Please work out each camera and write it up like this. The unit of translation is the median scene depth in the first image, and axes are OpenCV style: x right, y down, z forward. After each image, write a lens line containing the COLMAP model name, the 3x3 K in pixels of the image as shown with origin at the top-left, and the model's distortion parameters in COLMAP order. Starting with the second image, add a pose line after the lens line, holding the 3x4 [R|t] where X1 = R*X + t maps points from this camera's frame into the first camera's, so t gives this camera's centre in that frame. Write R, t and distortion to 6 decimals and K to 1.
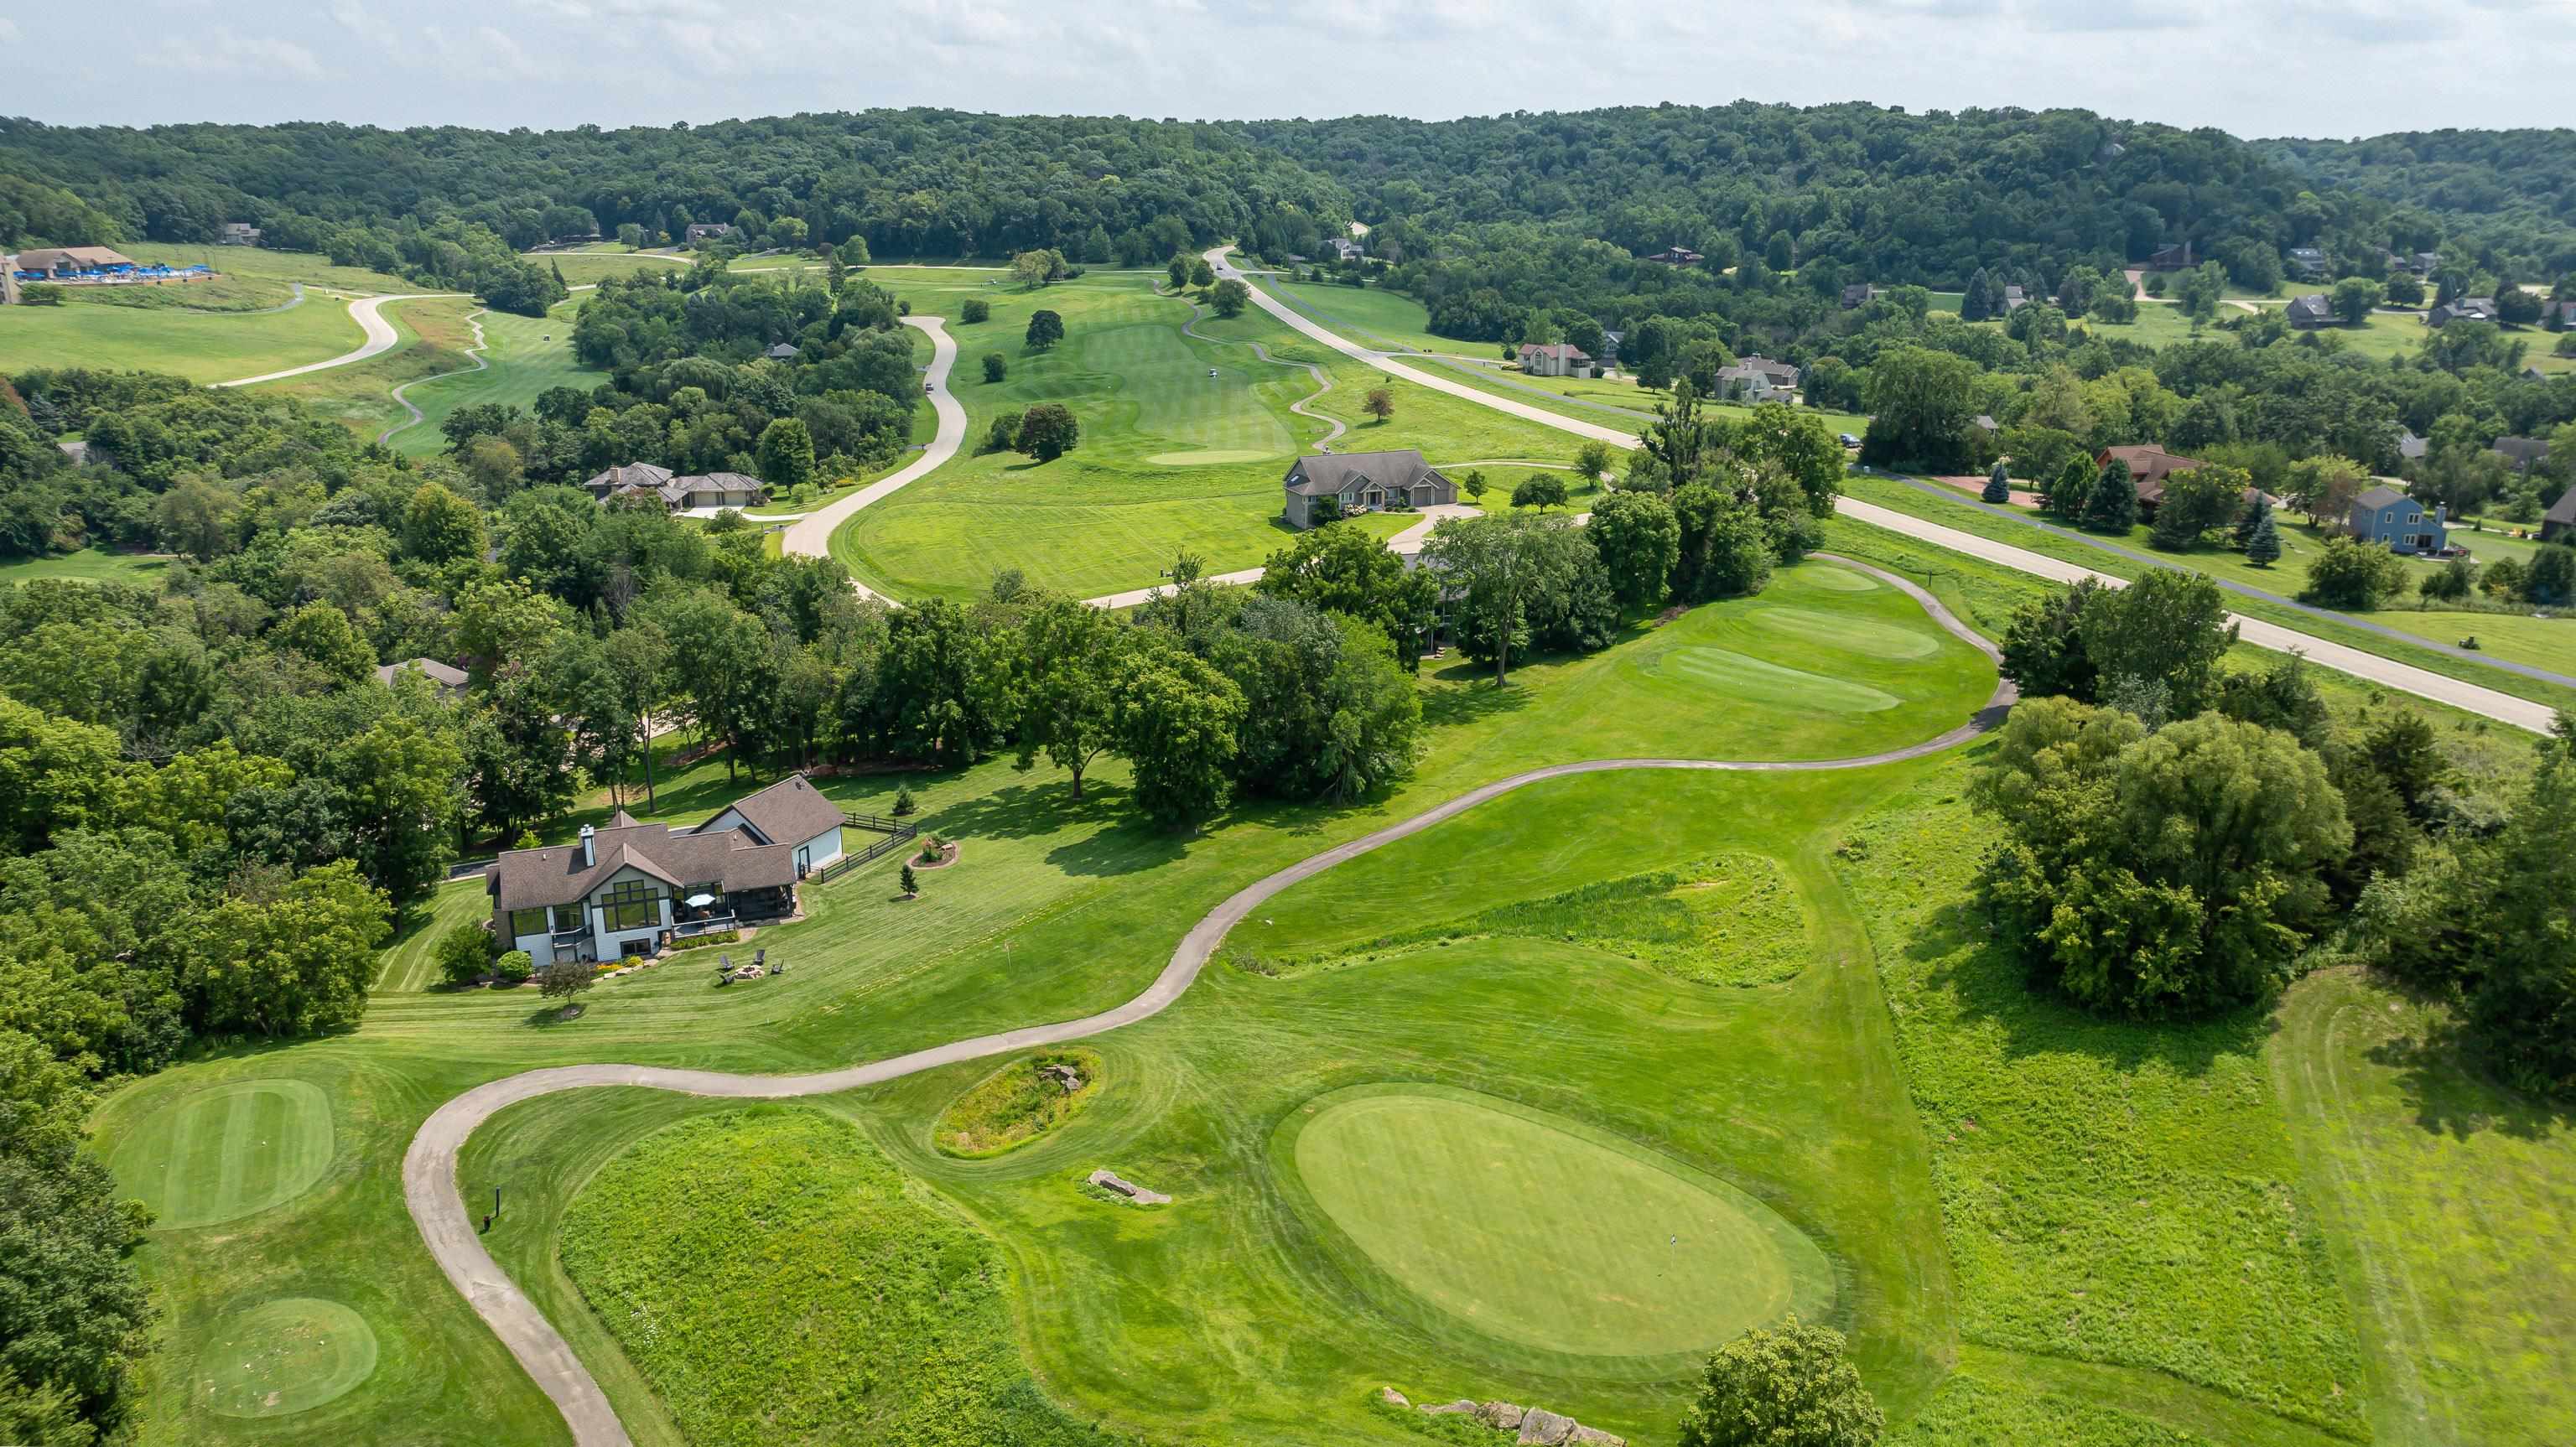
lens RADIAL K [[1839.7, 0, 1288.0], [0, 1839.7, 723.5], [0, 0, 1]] dist [-0.019565, 0.002299]
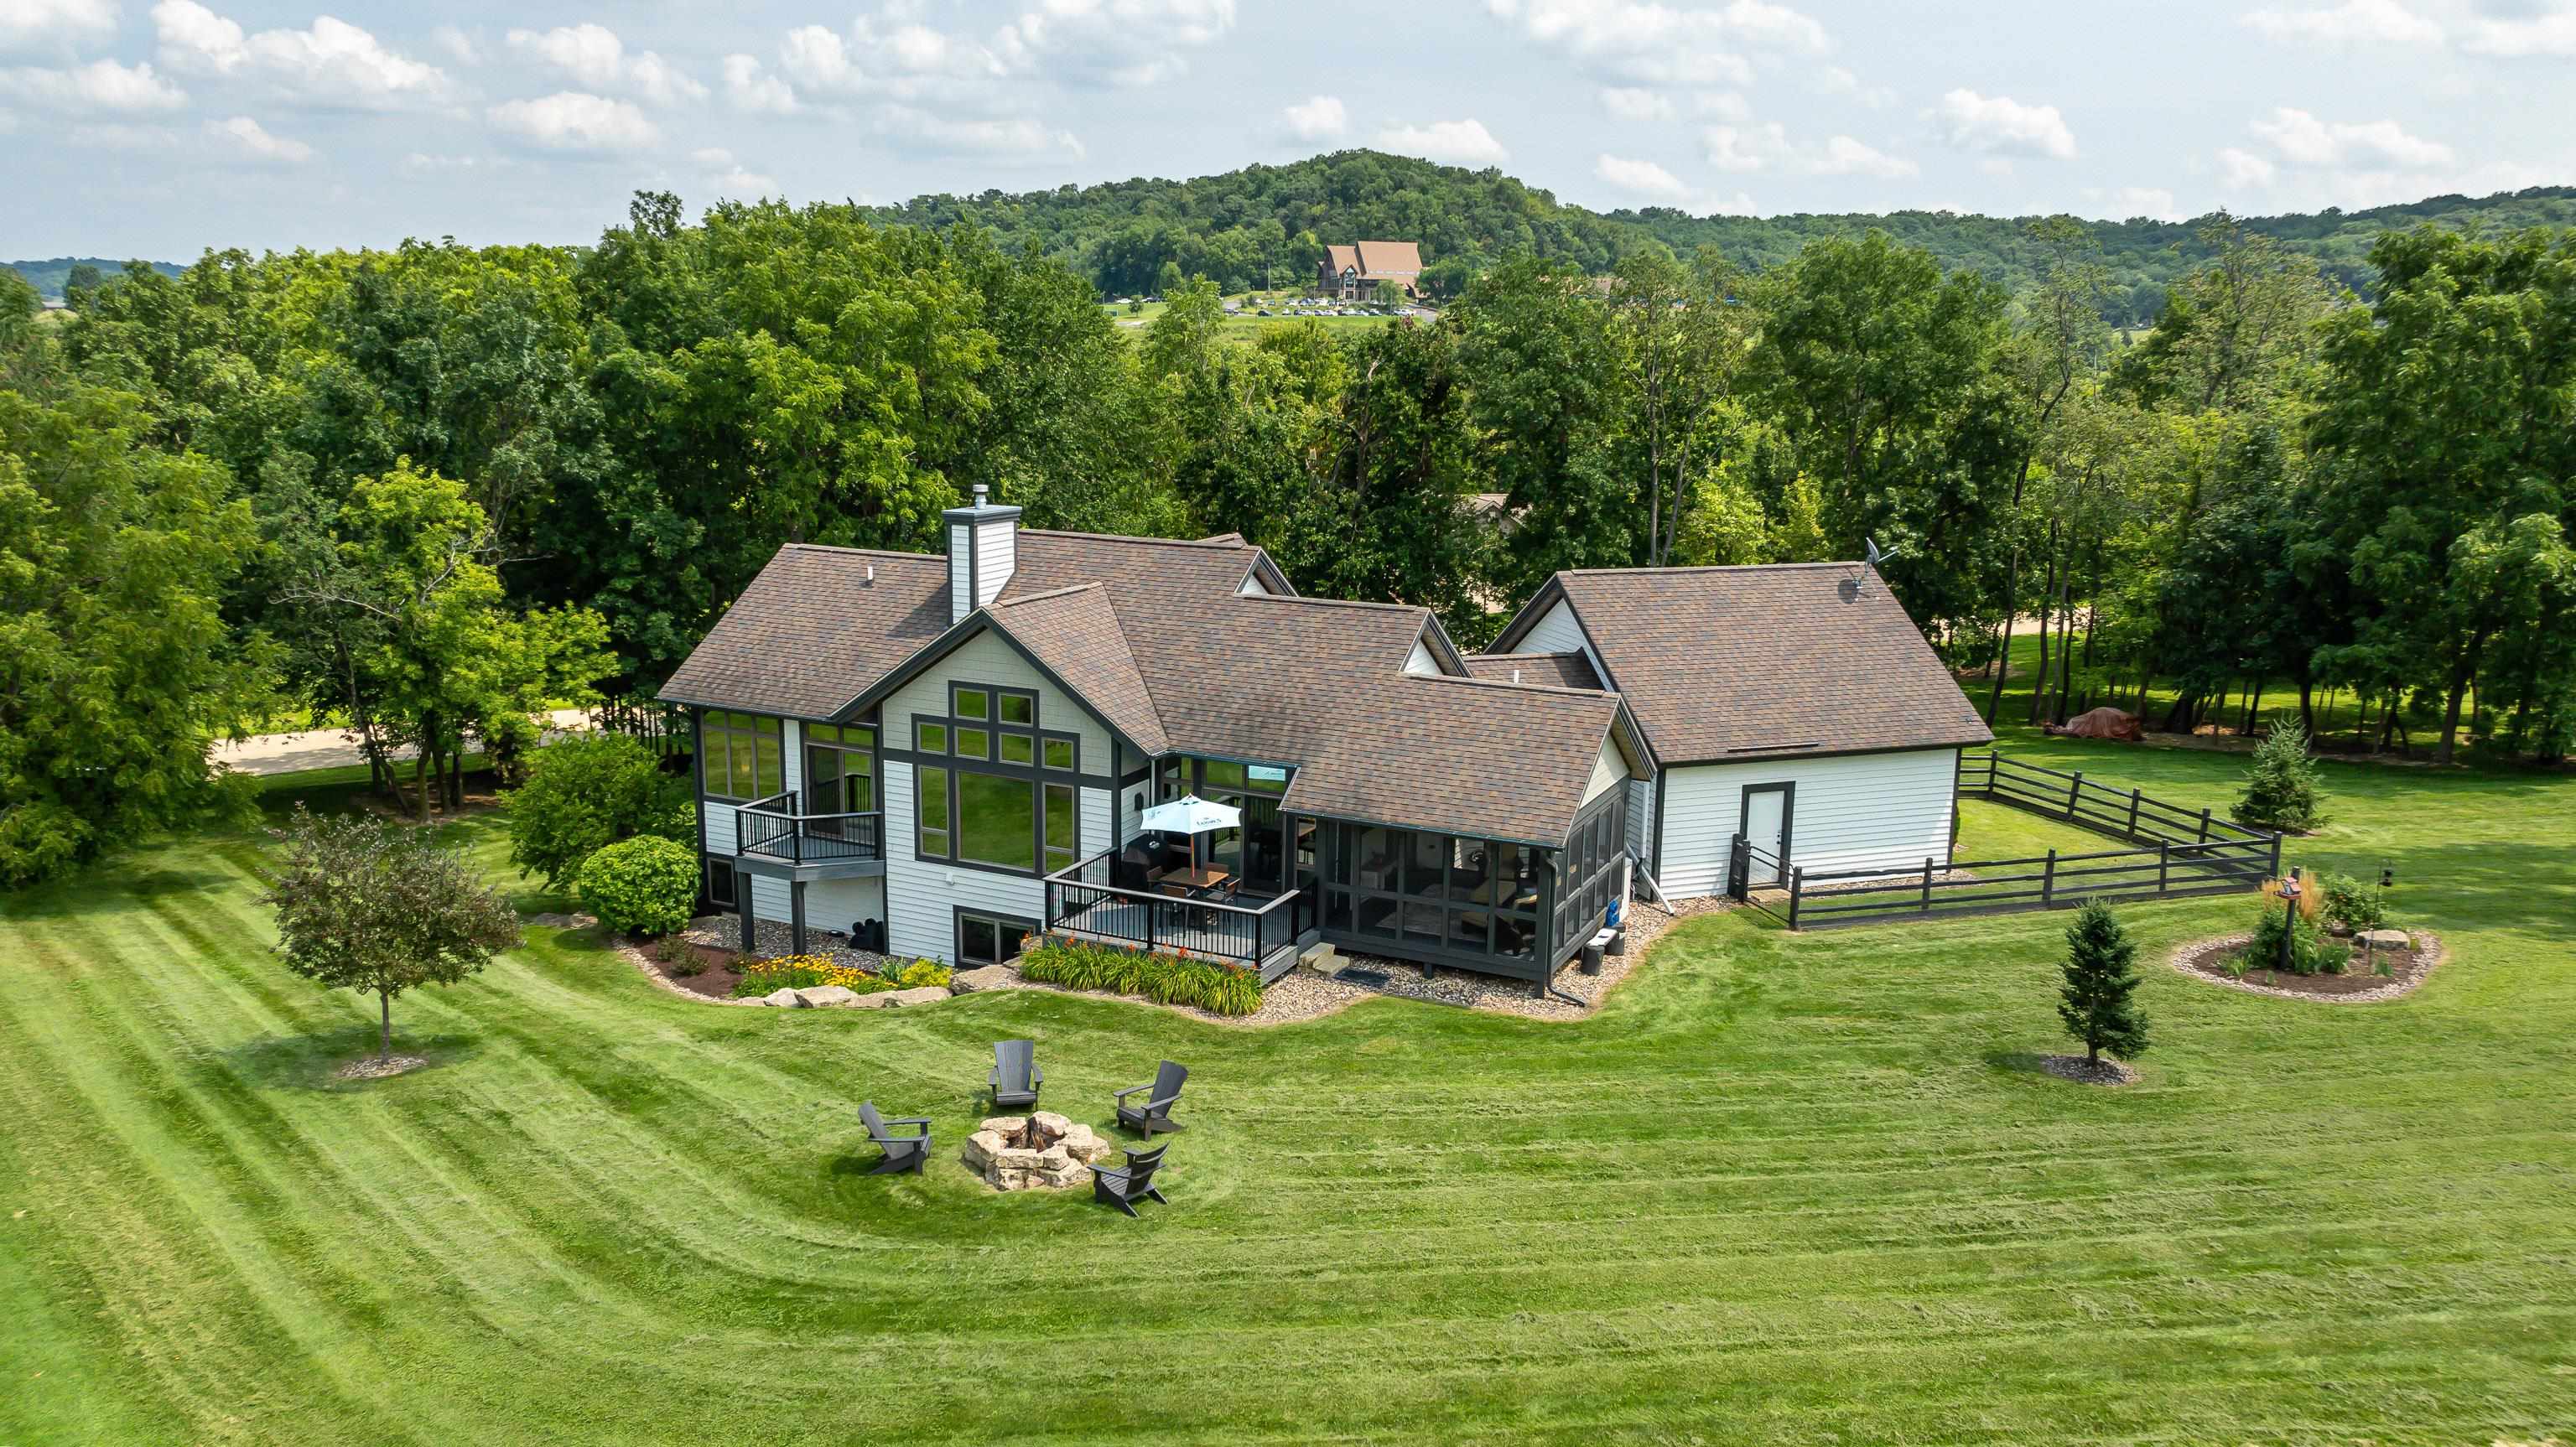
lens RADIAL K [[1884.7, 0, 1288.0], [0, 1884.7, 723.5], [0, 0, 1]] dist [-0.016215, 0.006383]
pose [[0.689201, 0.158428, -0.707038, -0.028515], [-0.222494, 0.974933, 0.001575, 0.017402], [0.689564, 0.156226, 0.707174, 0.178790]]
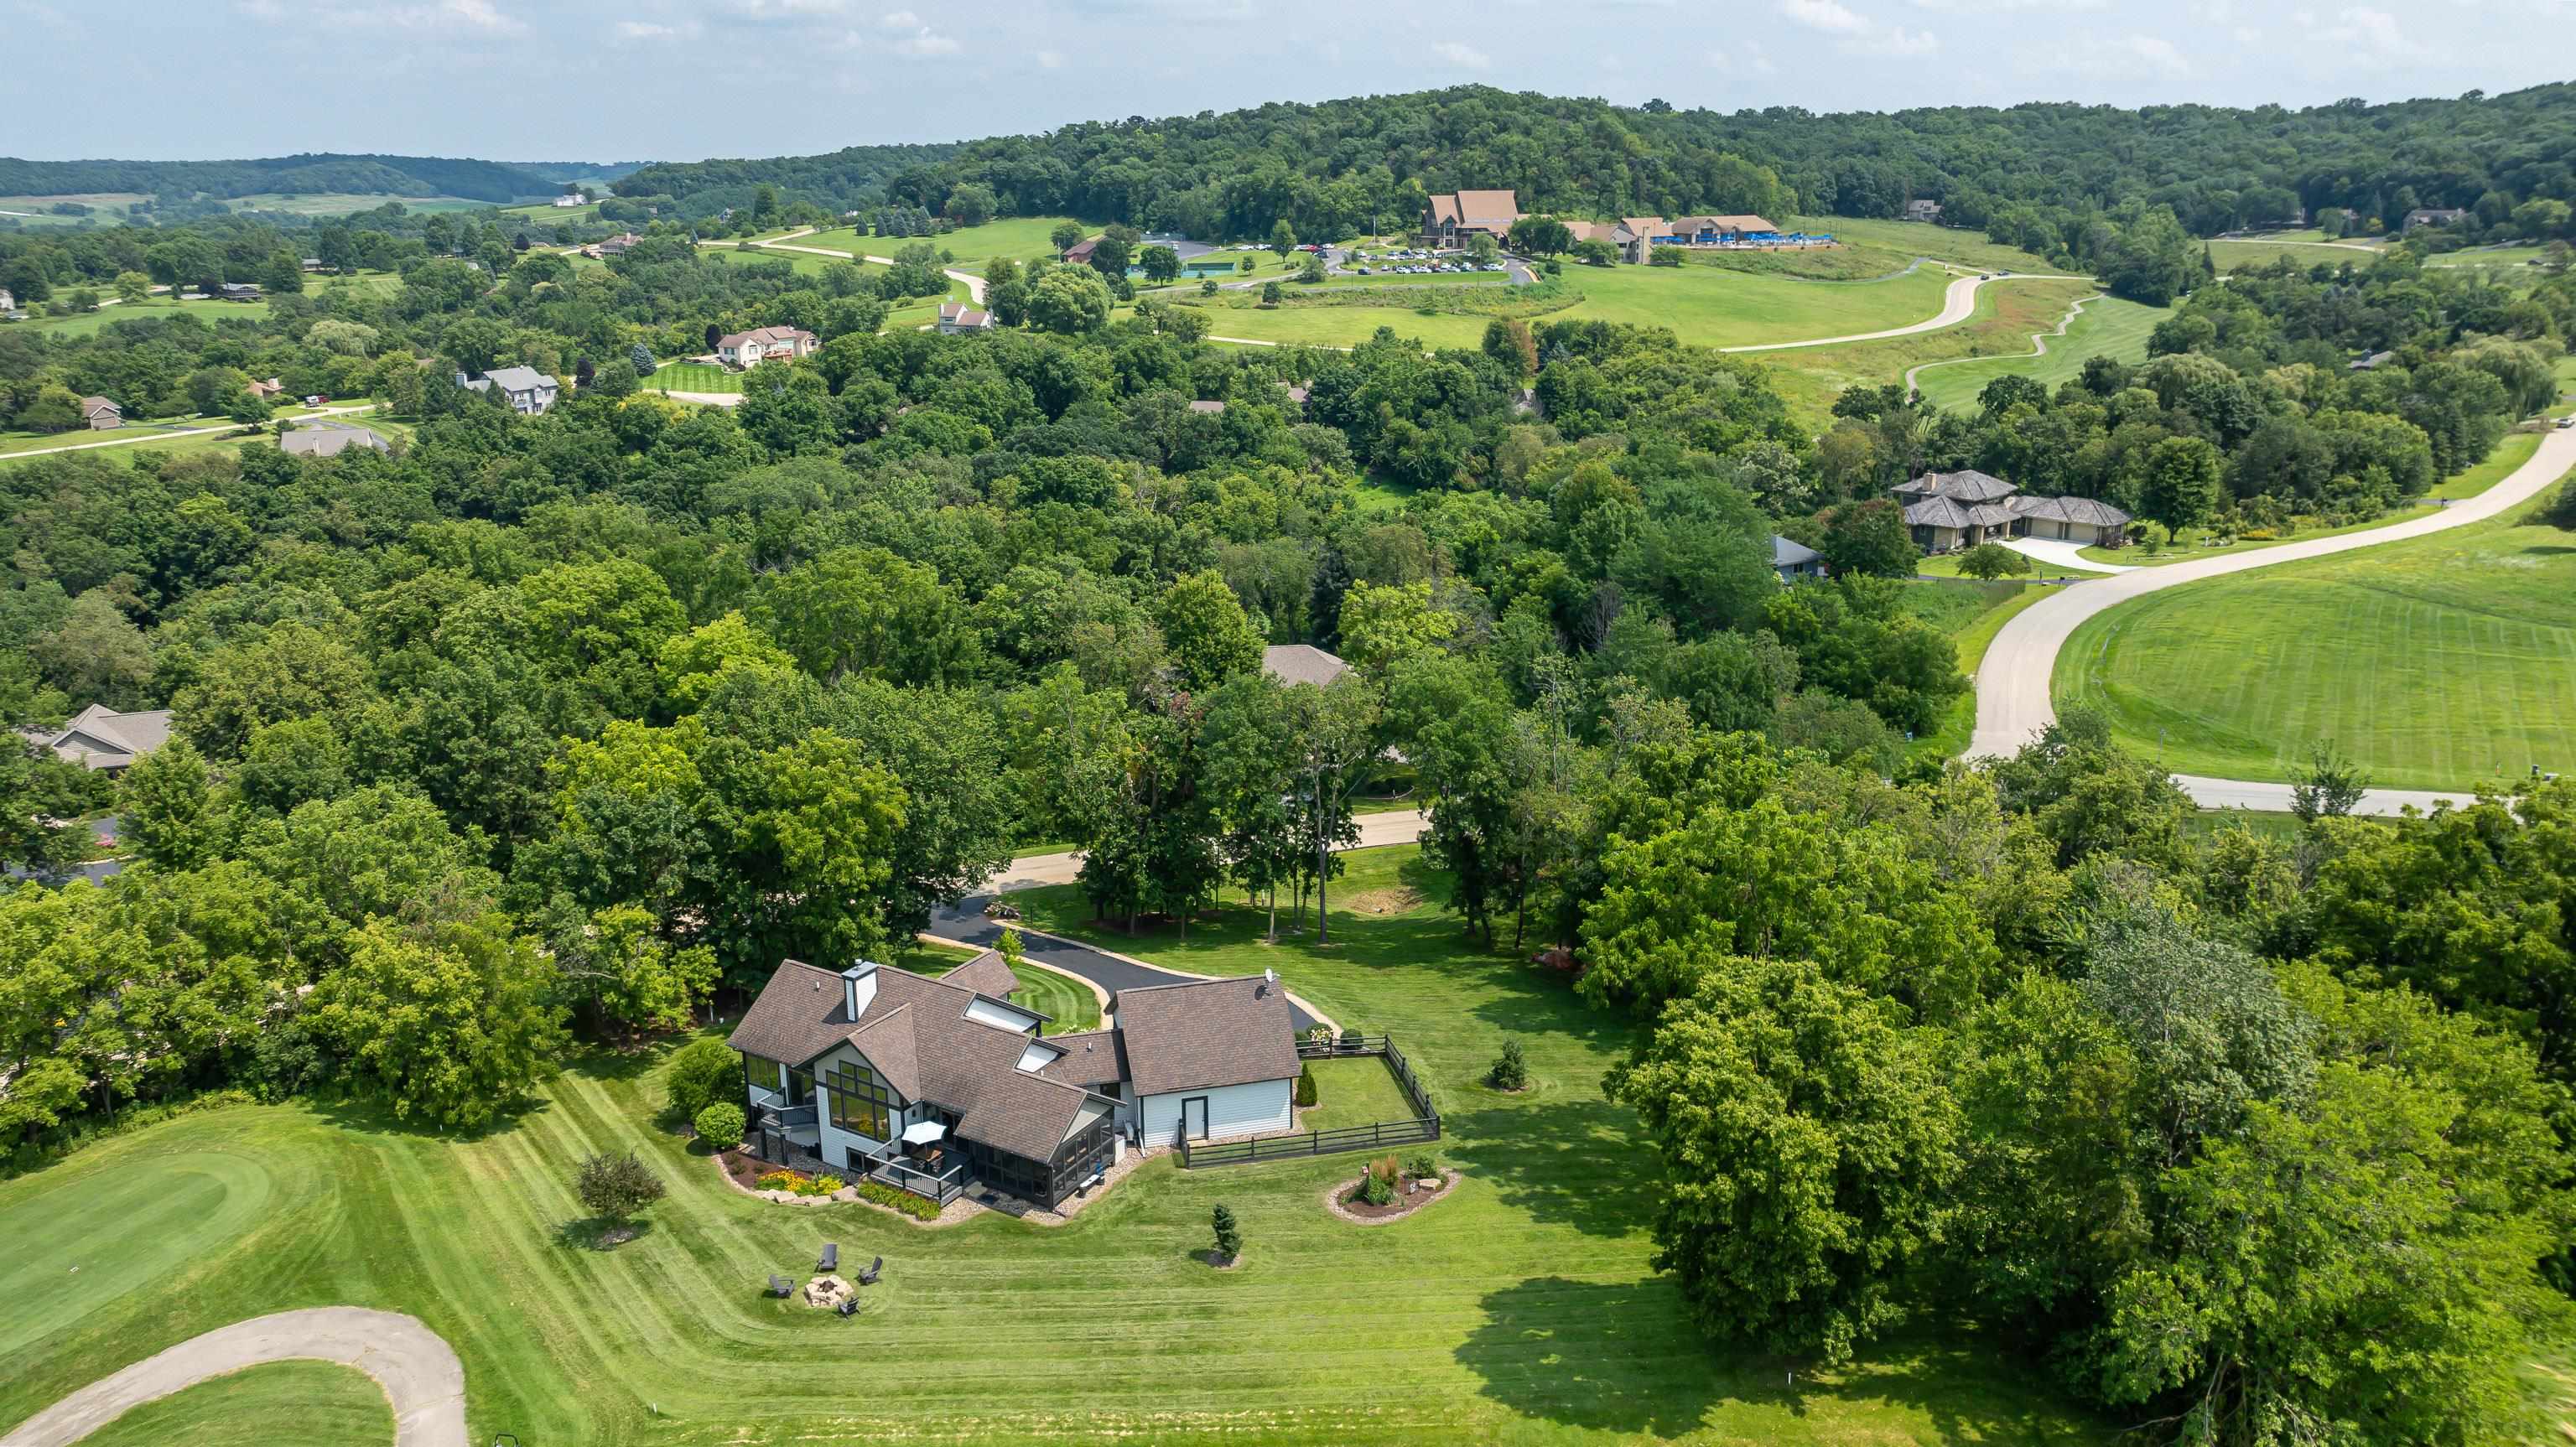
lens RADIAL K [[1839.7, 0, 1288.0], [0, 1839.7, 723.5], [0, 0, 1]] dist [-0.019565, 0.002299]
pose [[0.622473, 0.218754, -0.751448, 0.042985], [-0.217786, 0.970636, 0.102155, -0.028273], [0.751729, 0.100066, 0.651836, 0.145126]]
